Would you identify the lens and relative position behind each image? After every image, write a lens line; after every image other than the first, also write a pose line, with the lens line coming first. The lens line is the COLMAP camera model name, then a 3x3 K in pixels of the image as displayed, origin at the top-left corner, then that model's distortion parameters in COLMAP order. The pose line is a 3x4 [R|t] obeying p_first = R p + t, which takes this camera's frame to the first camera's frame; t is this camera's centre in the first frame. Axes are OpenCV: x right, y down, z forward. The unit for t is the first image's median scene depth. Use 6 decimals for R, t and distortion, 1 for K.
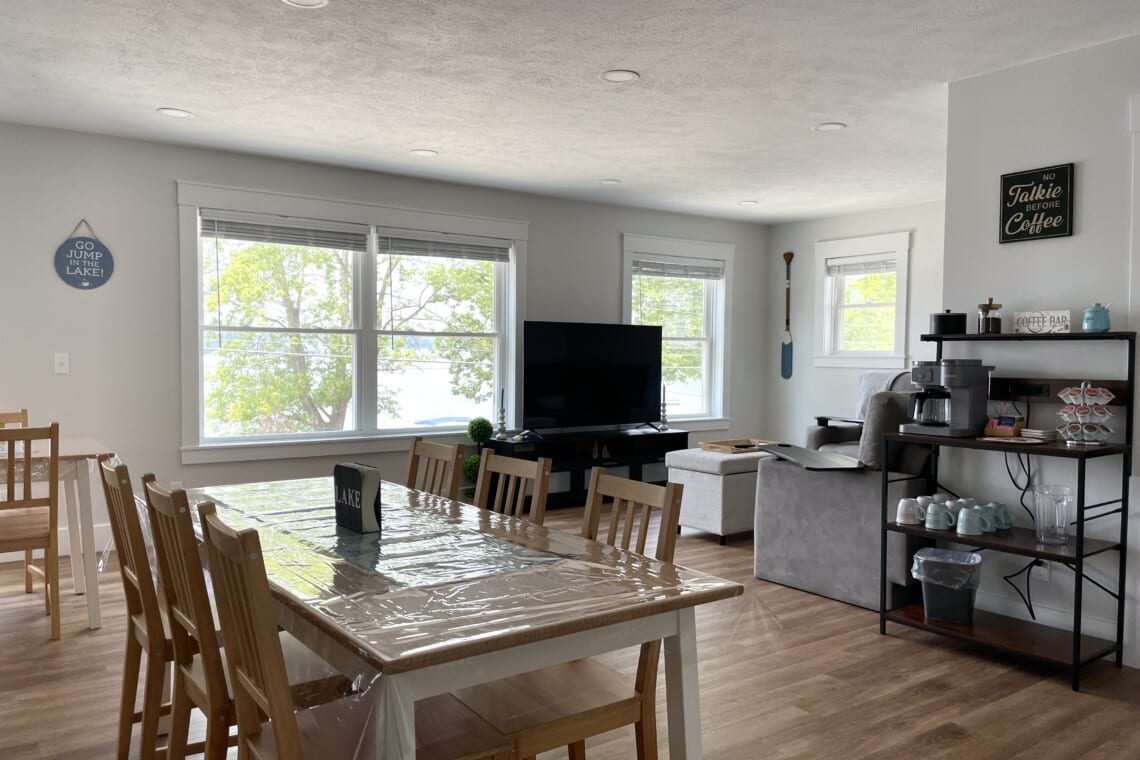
lens RADIAL K [[858.2, 0, 562.6], [0, 858.2, 379.6], [0, 0, 1]] dist [0.095666, -0.137751]
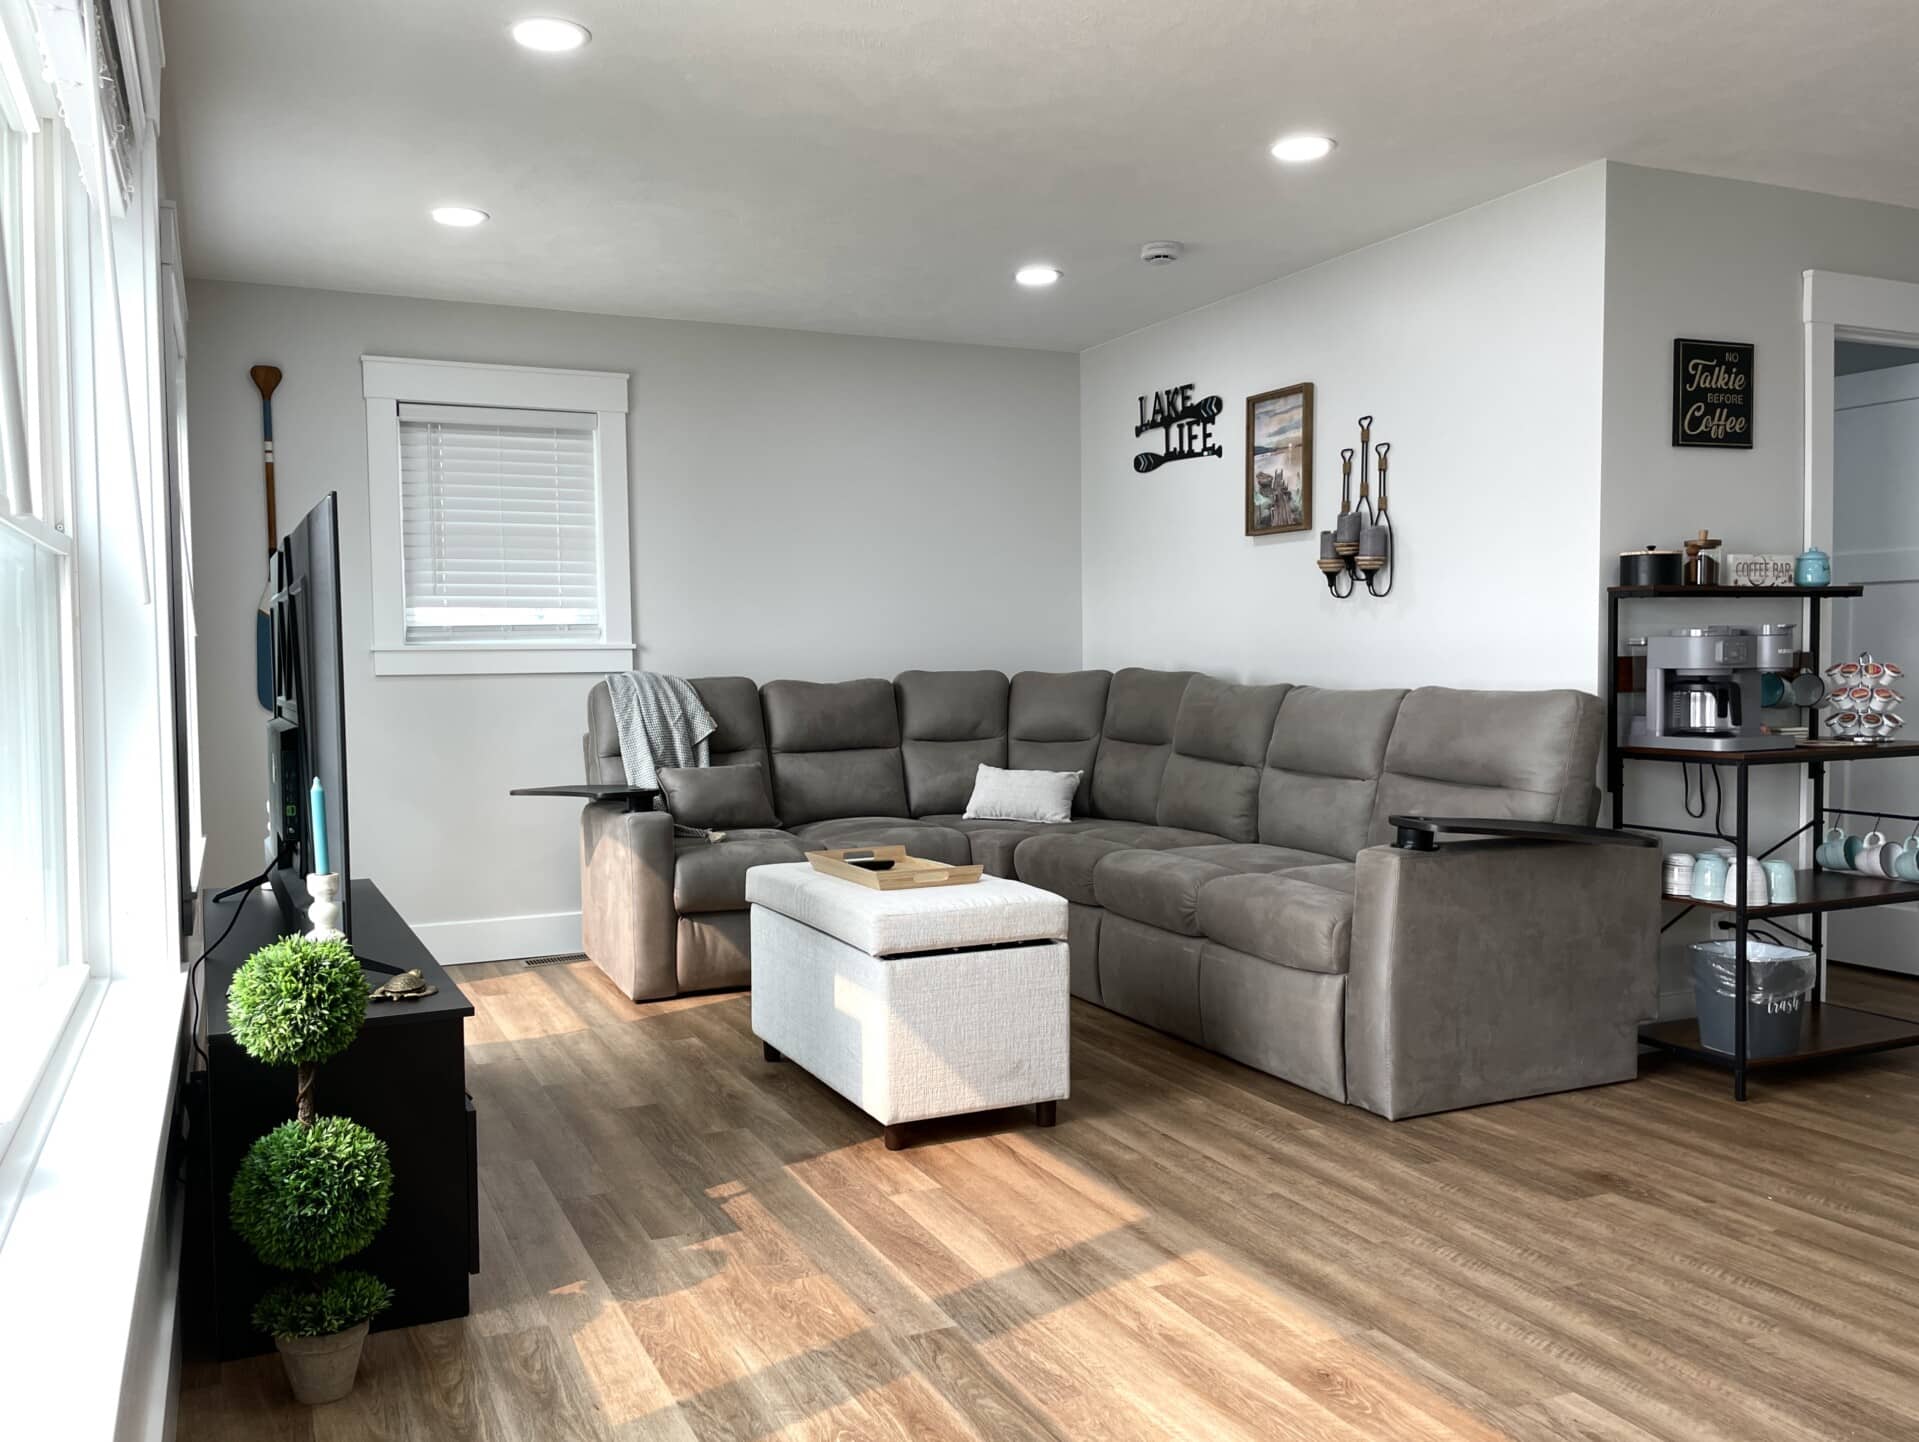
lens RADIAL K [[1564.8, 0, 959.5], [0, 1564.8, 721.0], [0, 0, 1]] dist [0.043689, -0.004119]
pose [[0.196408, -0.050074, 0.979243, -0.745828], [0.045467, 0.998086, 0.041918, -0.027076], [-0.979468, 0.036290, 0.198309, 1.288470]]
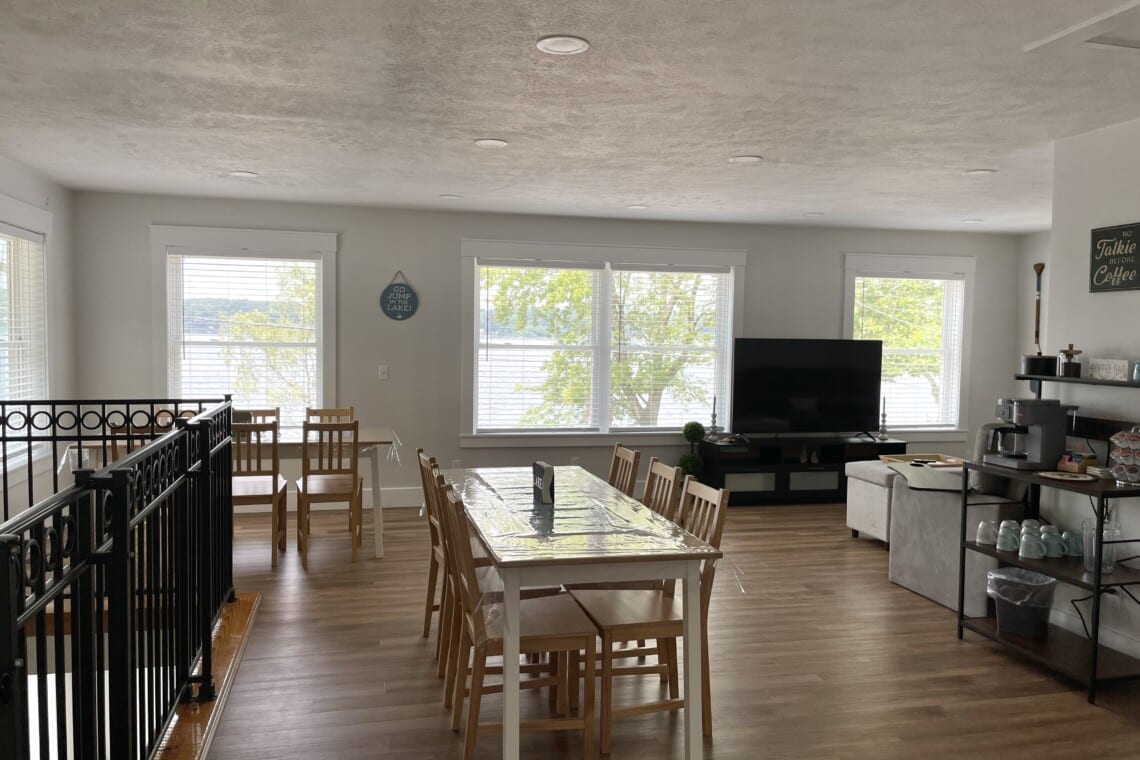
lens RADIAL K [[849.1, 0, 568.6], [0, 849.1, 365.1], [0, 0, 1]] dist [0.161907, -0.214448]
pose [[0.926523, 0.020297, -0.375689, 0.311519], [-0.020184, 0.999787, 0.004236, -0.057940], [0.375695, 0.003659, 0.926736, -0.246083]]
